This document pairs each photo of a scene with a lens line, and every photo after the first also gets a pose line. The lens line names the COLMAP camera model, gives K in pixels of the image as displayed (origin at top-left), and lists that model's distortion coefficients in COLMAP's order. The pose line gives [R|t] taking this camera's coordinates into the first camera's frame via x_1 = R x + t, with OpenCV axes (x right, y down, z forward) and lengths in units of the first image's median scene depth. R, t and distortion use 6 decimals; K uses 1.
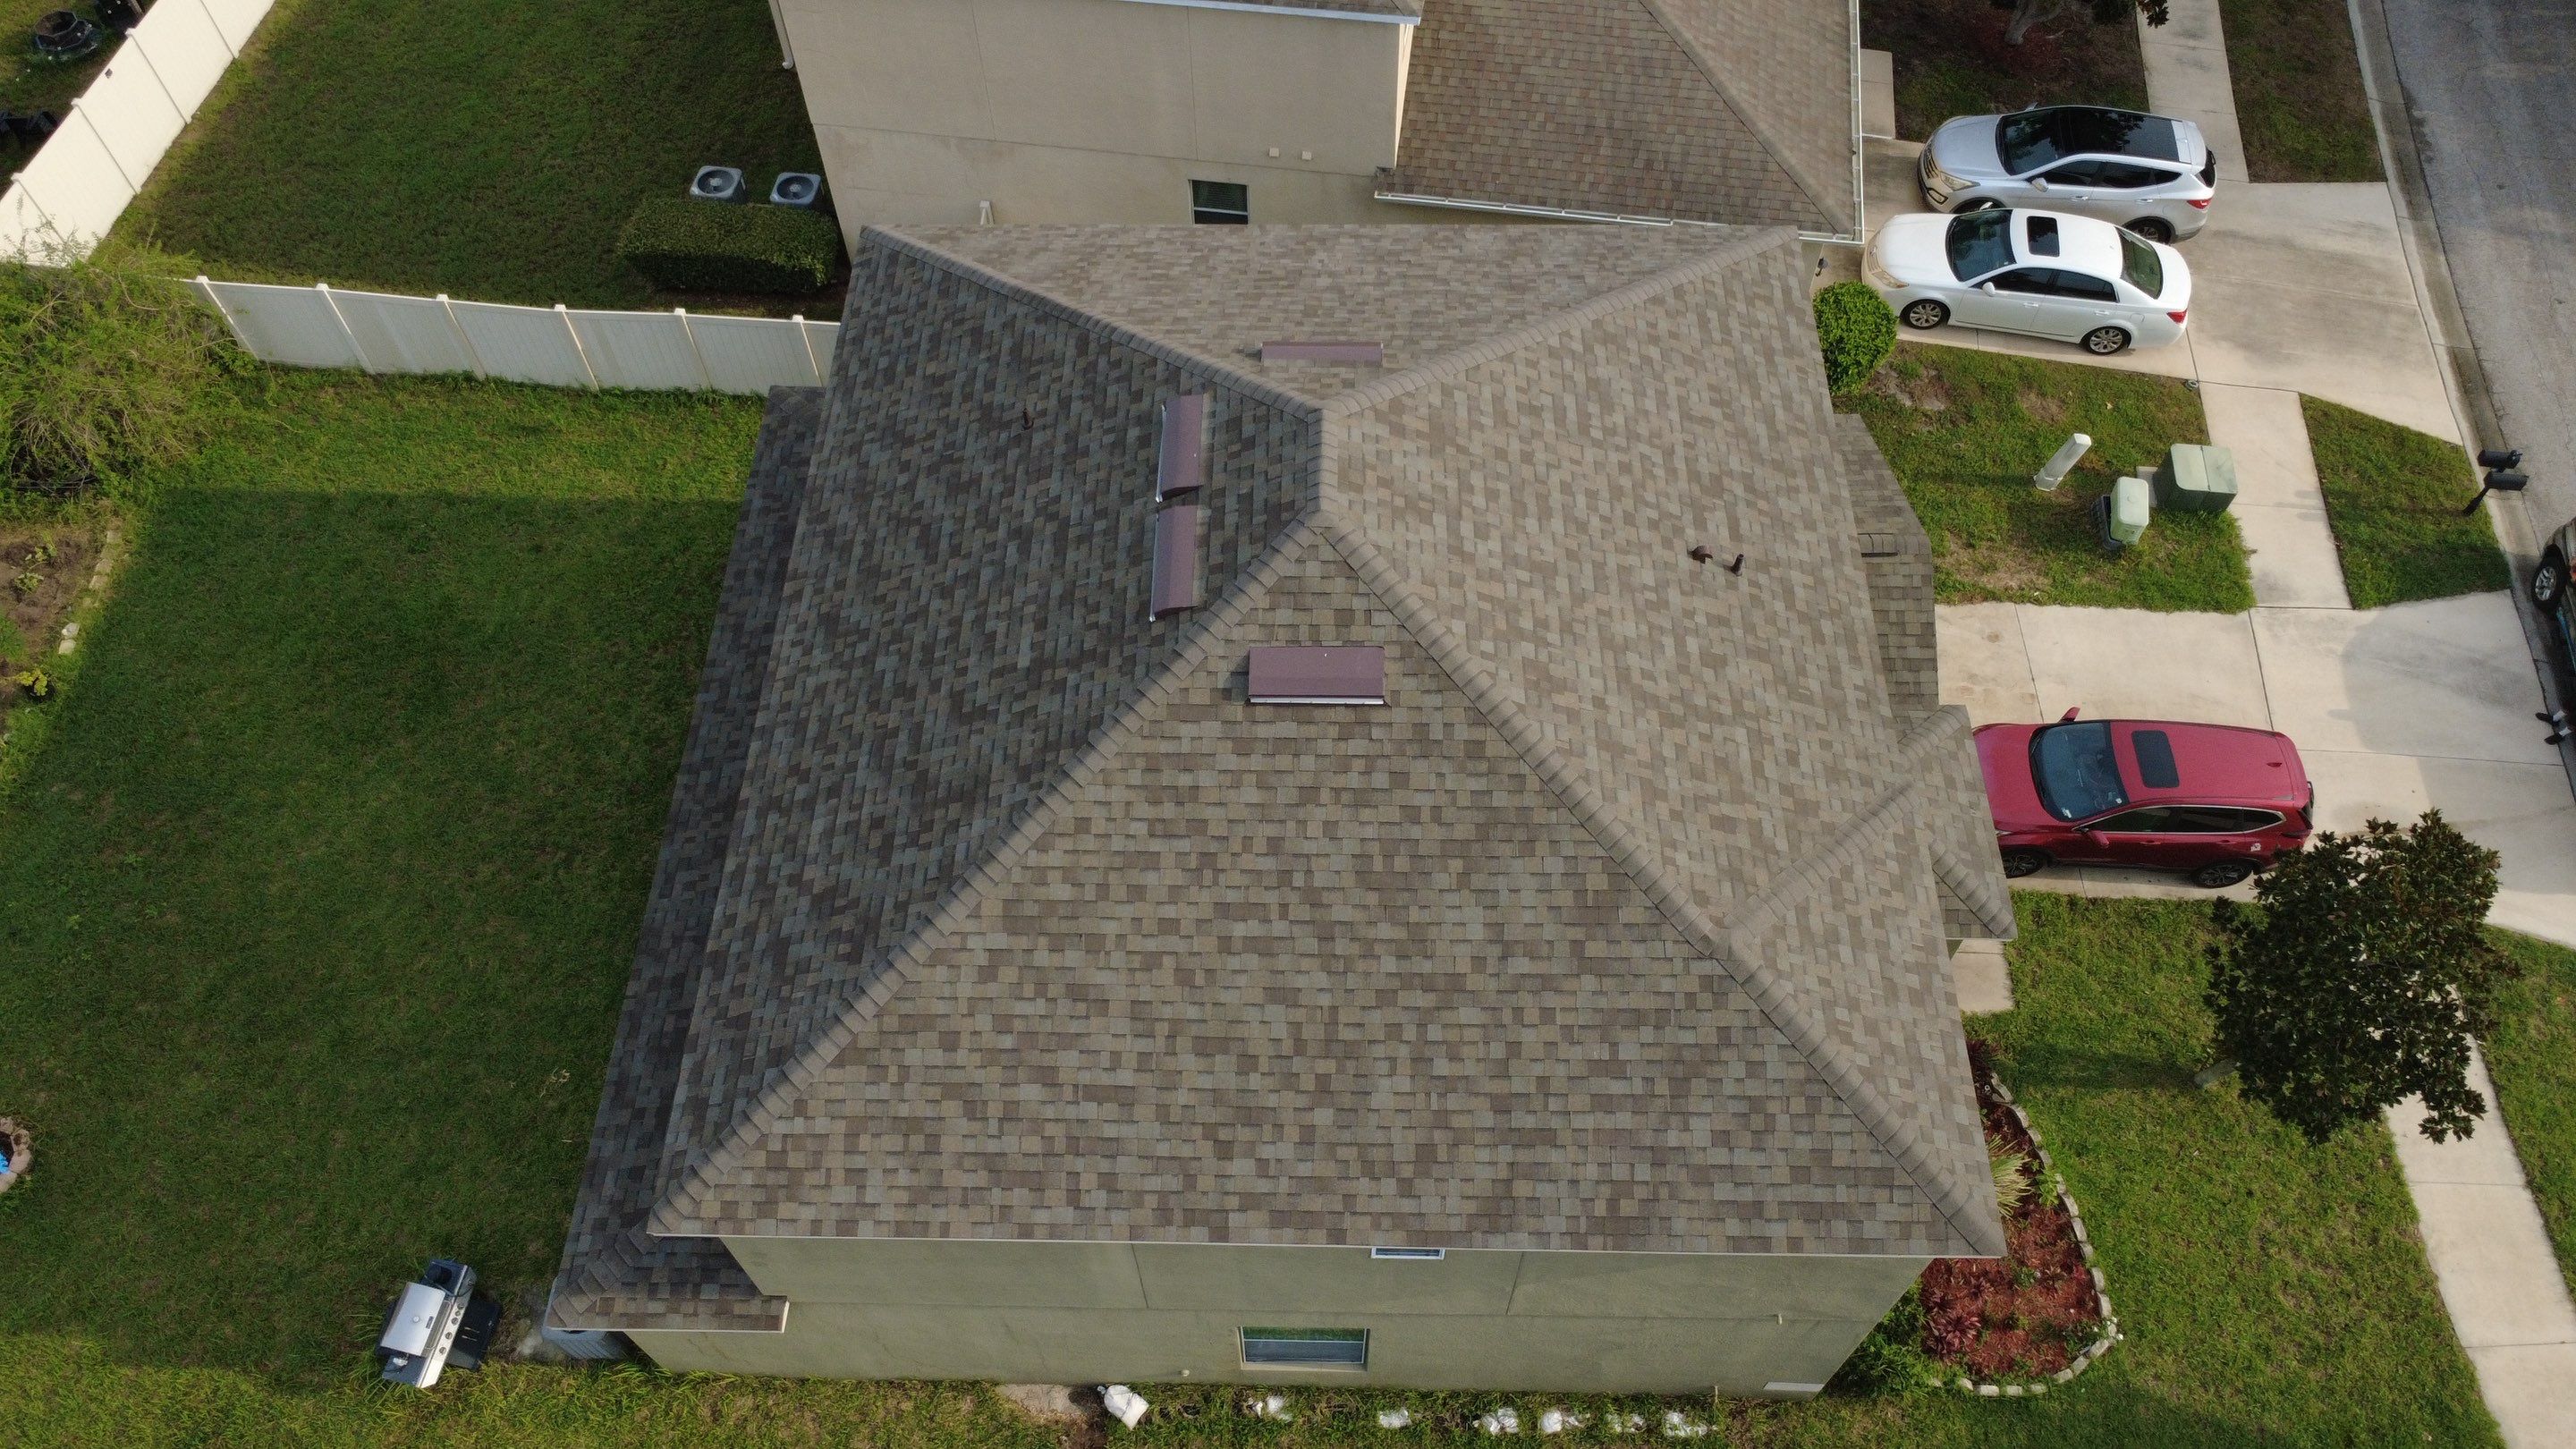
lens RADIAL K [[1872.1, 0, 1283.0], [0, 1872.1, 723.8], [0, 0, 1]] dist [-0.005283, 0.007142]
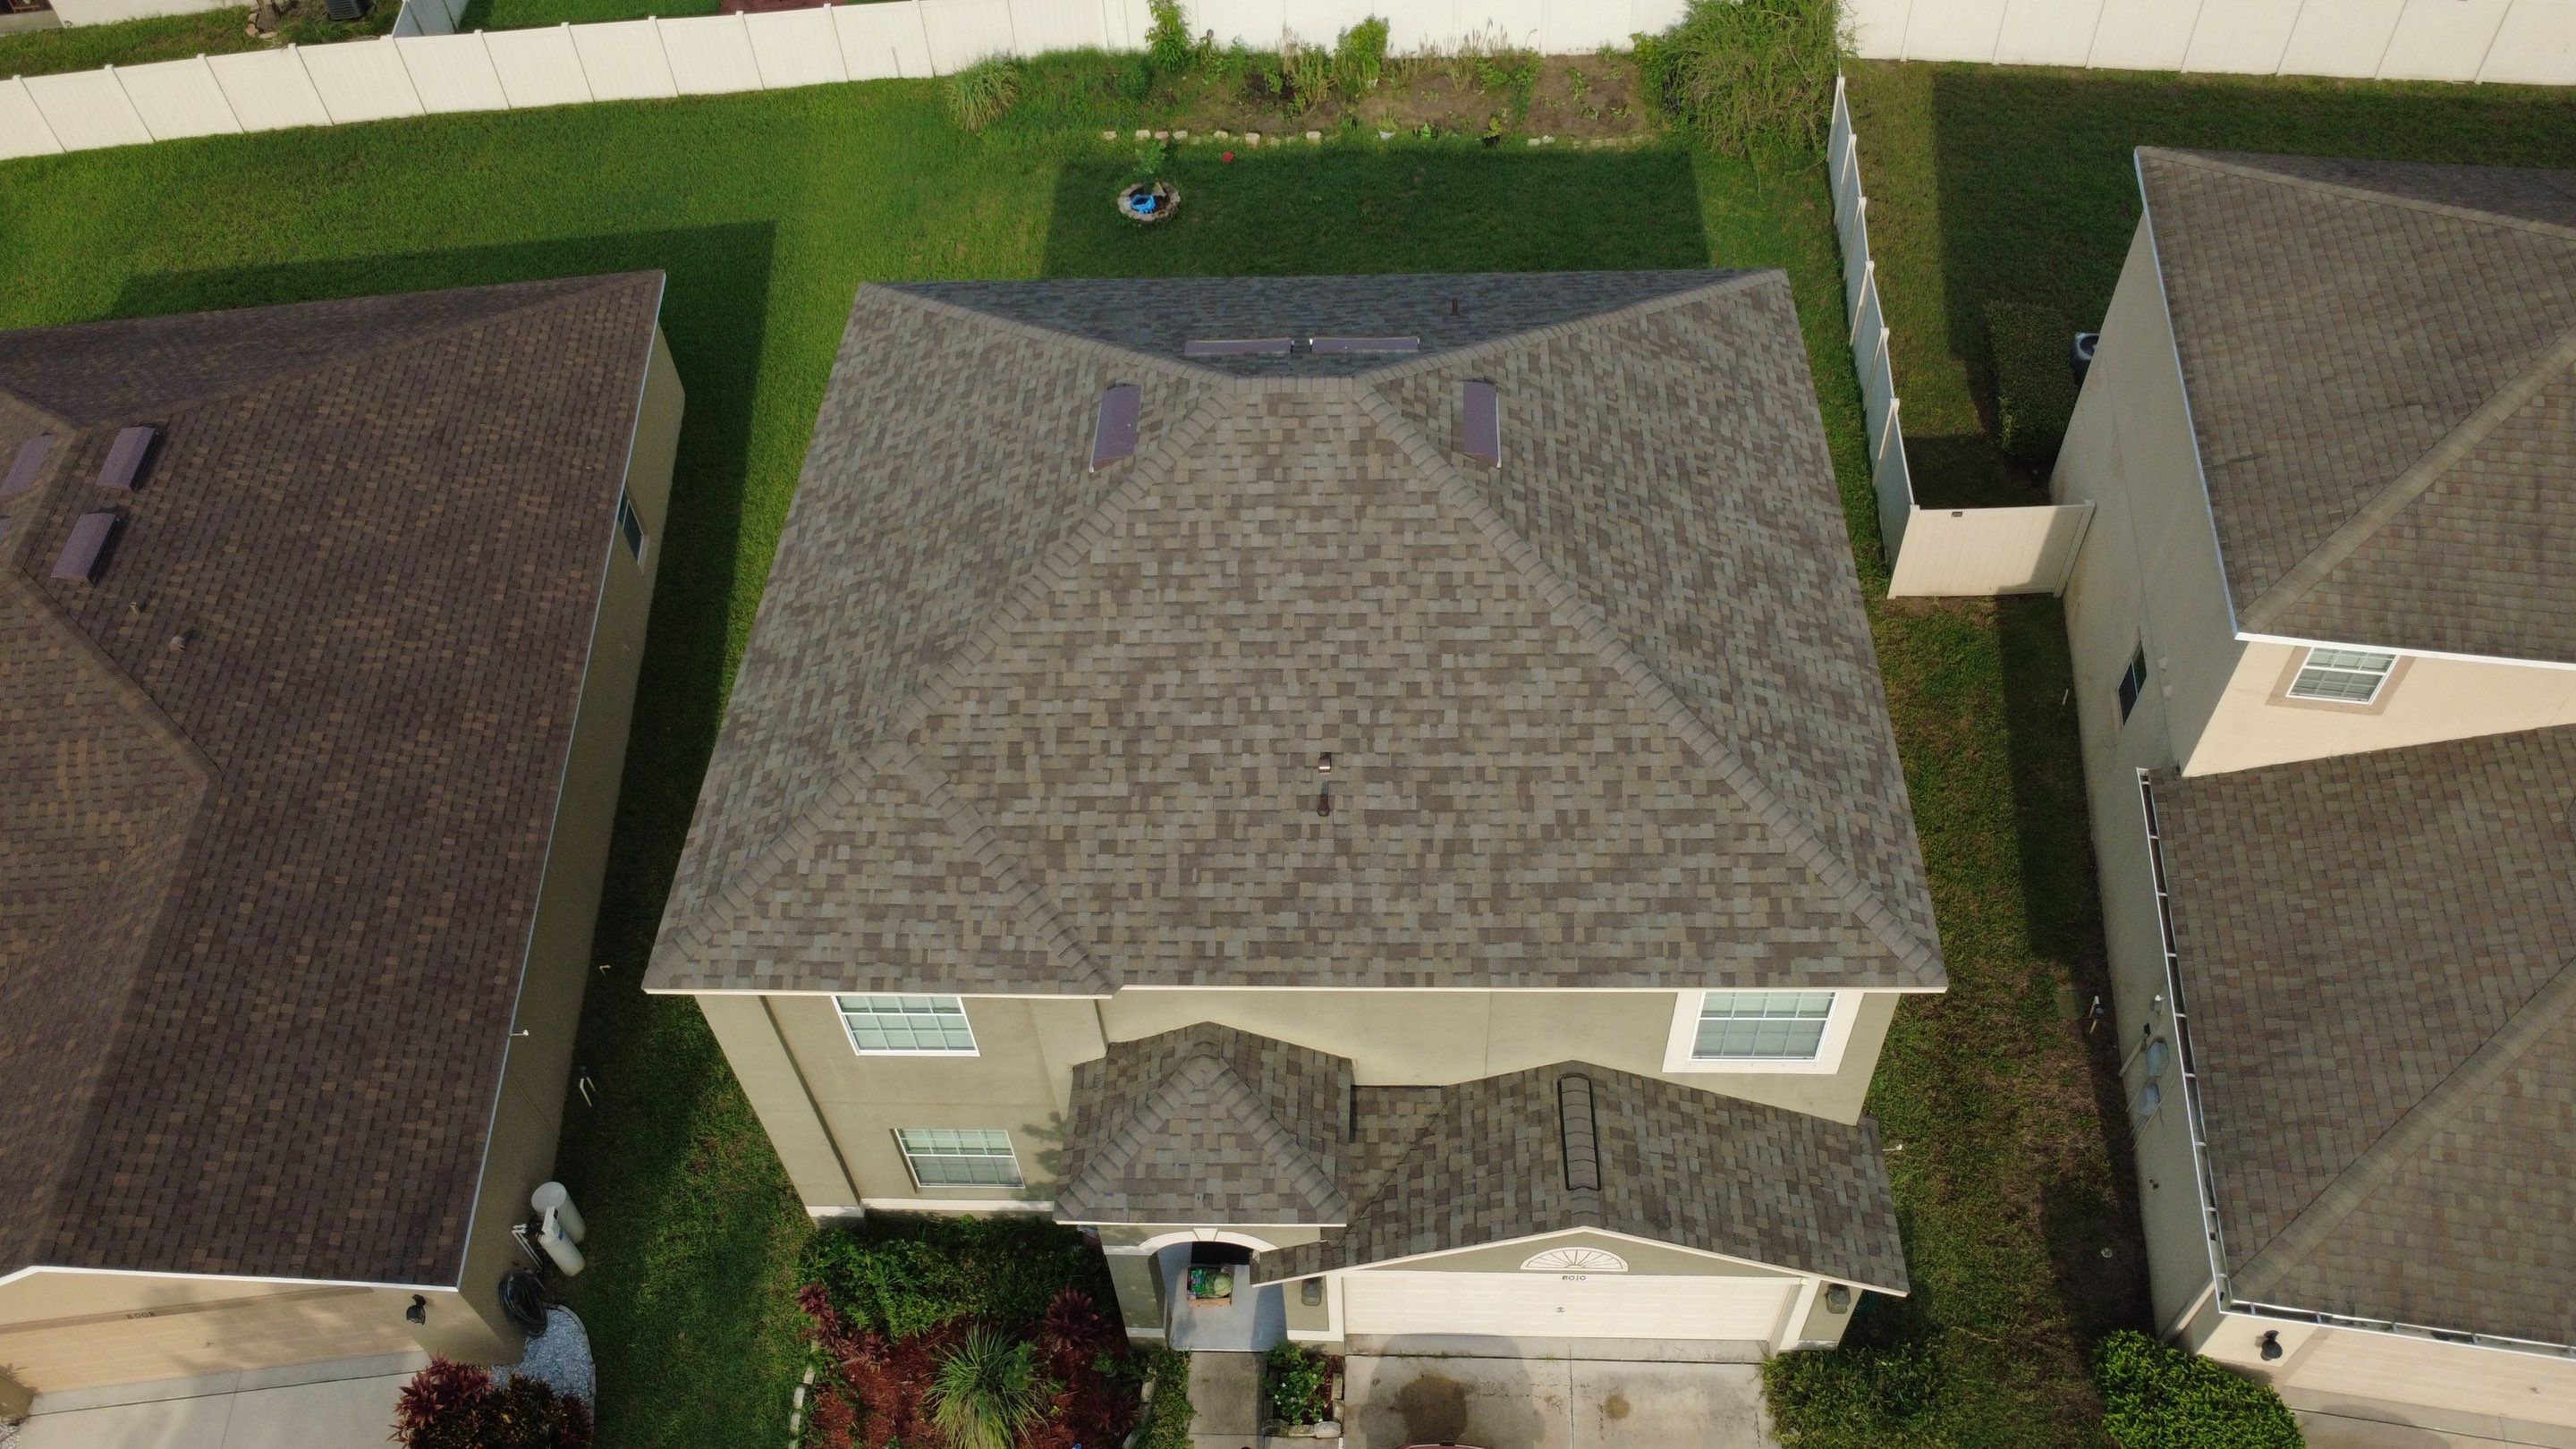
lens RADIAL K [[1872.1, 0, 1283.7], [0, 1872.1, 724.8], [0, 0, 1]] dist [-0.005283, 0.007142]
pose [[-0.015947, 0.766766, -0.641729, 0.760147], [-0.803796, 0.371896, 0.464333, -0.487360], [0.594691, 0.523224, 0.610393, 0.330405]]
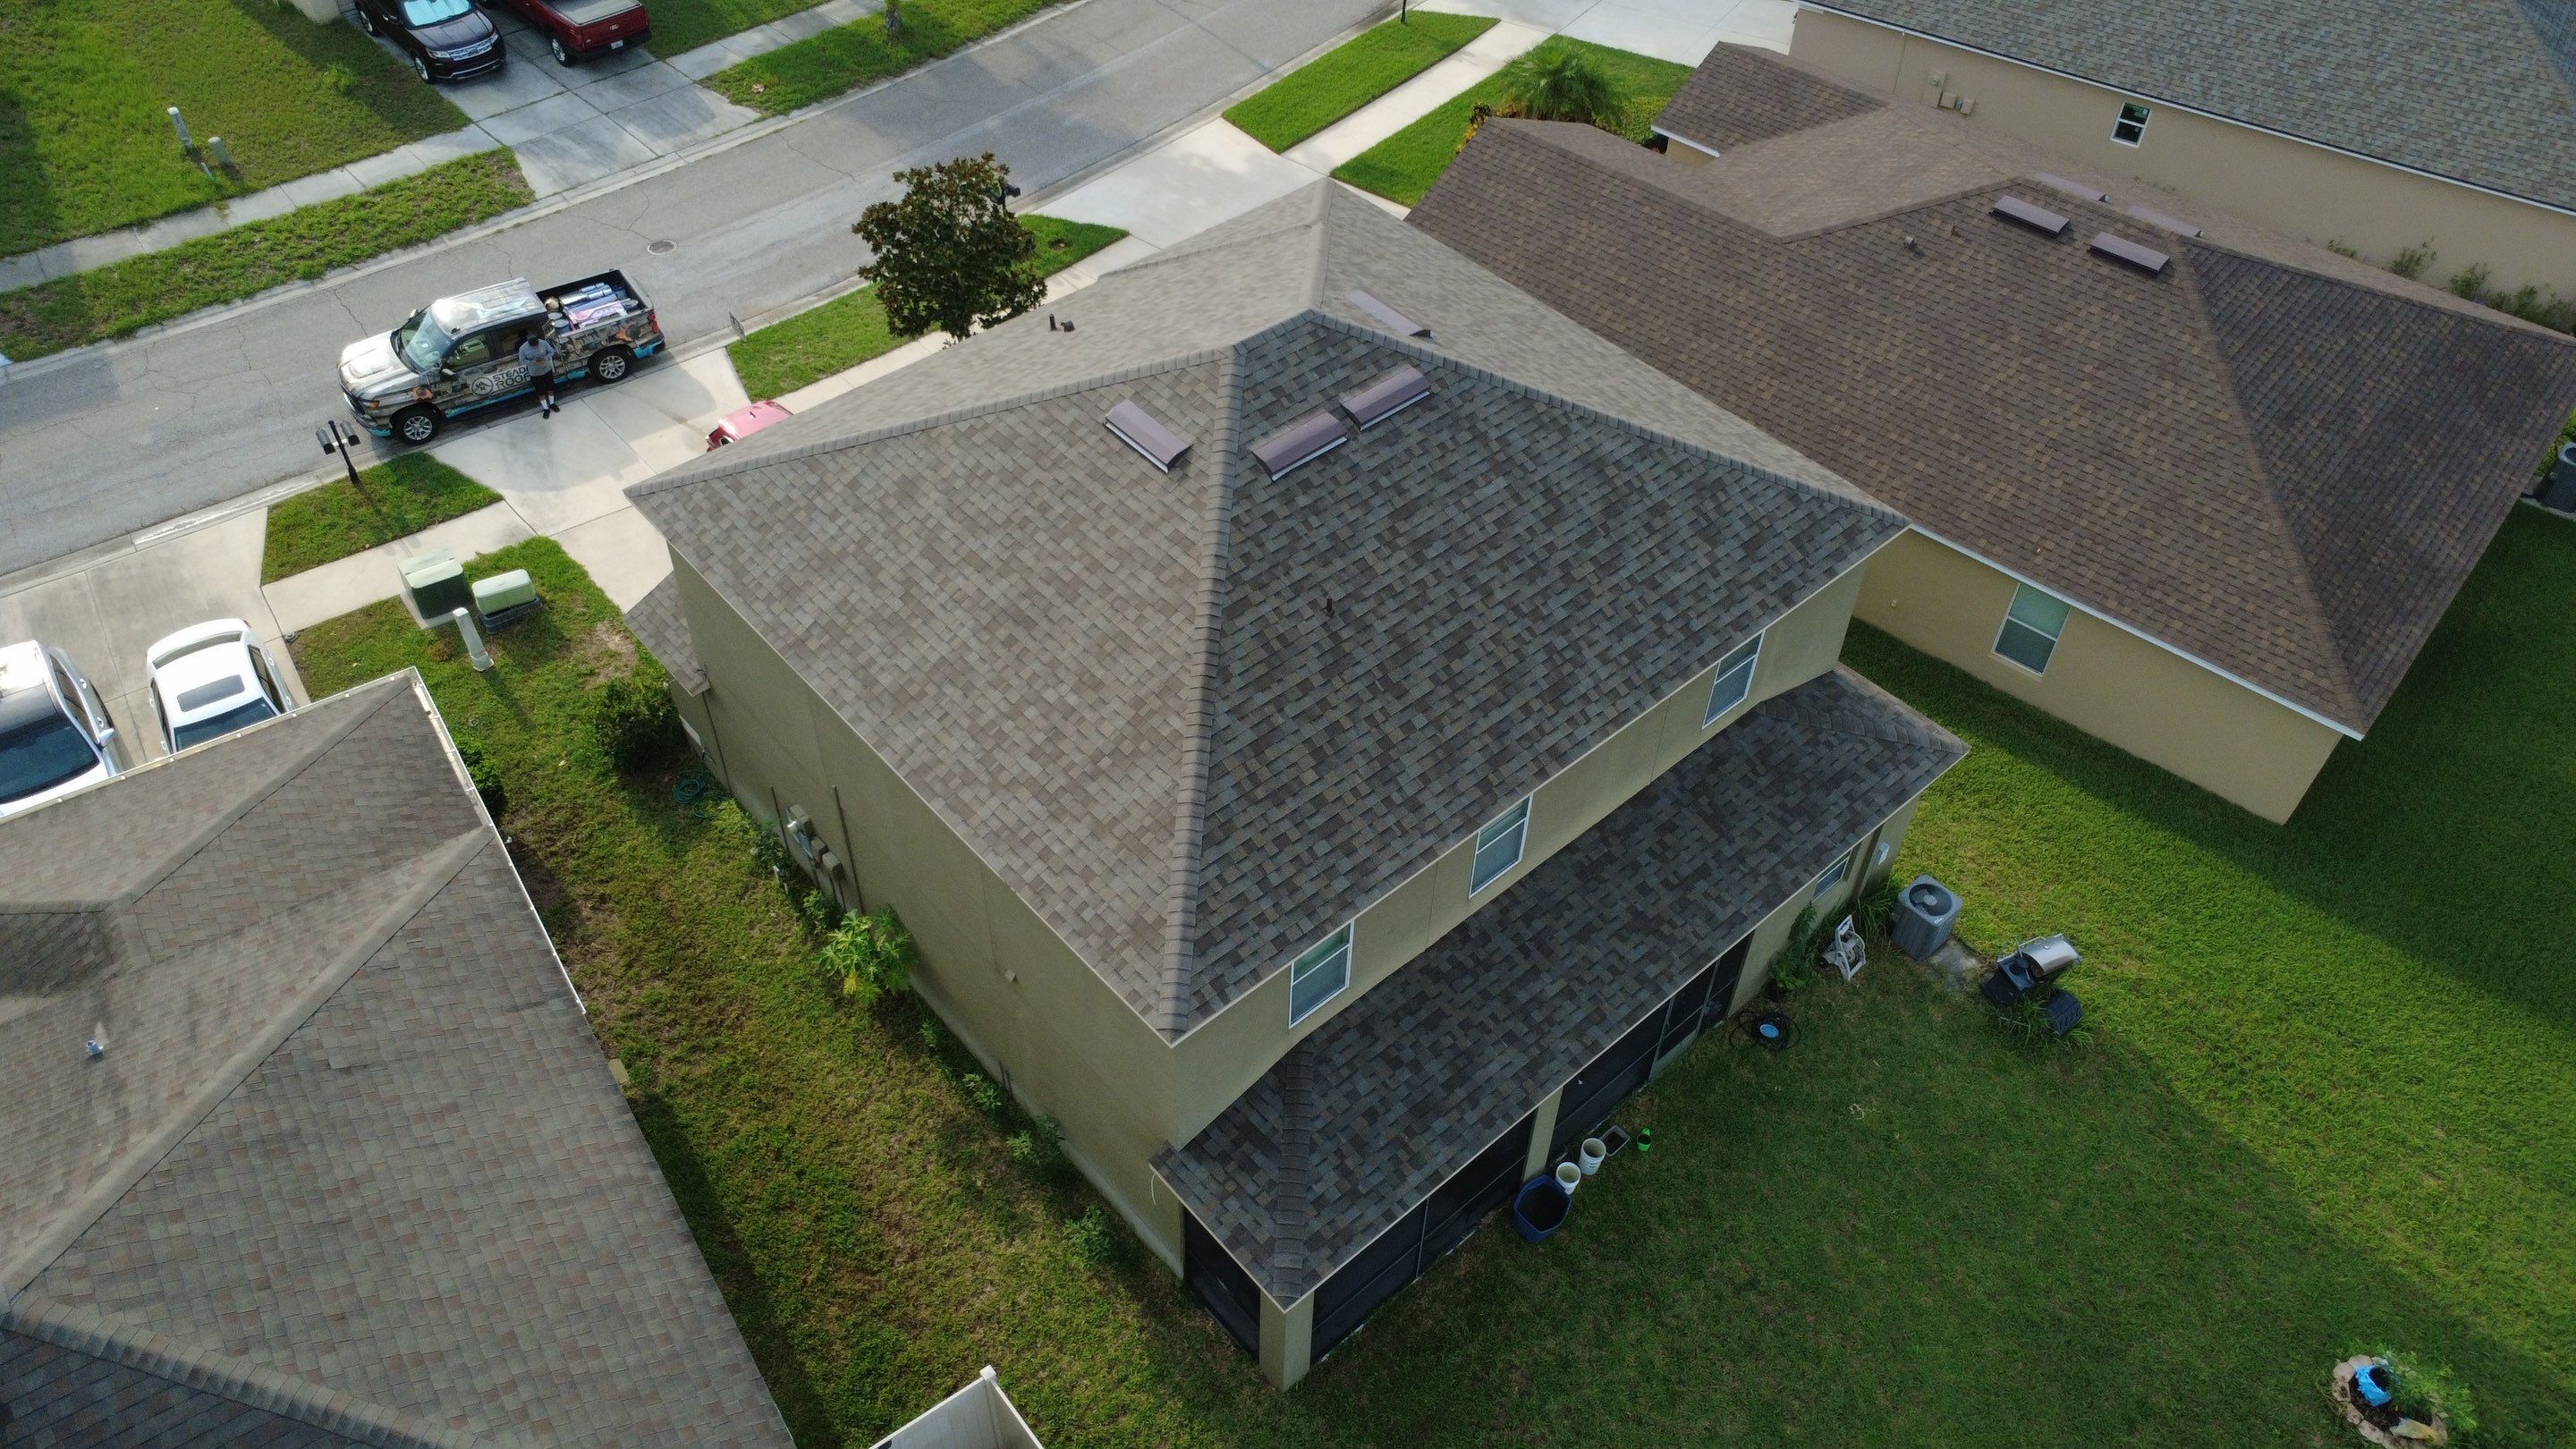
lens RADIAL K [[1872.1, 0, 1283.1], [0, 1872.1, 723.7], [0, 0, 1]] dist [-0.005283, 0.007142]
pose [[-0.678919, -0.524033, 0.514255, -0.668861], [0.603701, 0.000201, 0.797211, -0.980868], [-0.417868, 0.851698, 0.316223, 0.670452]]
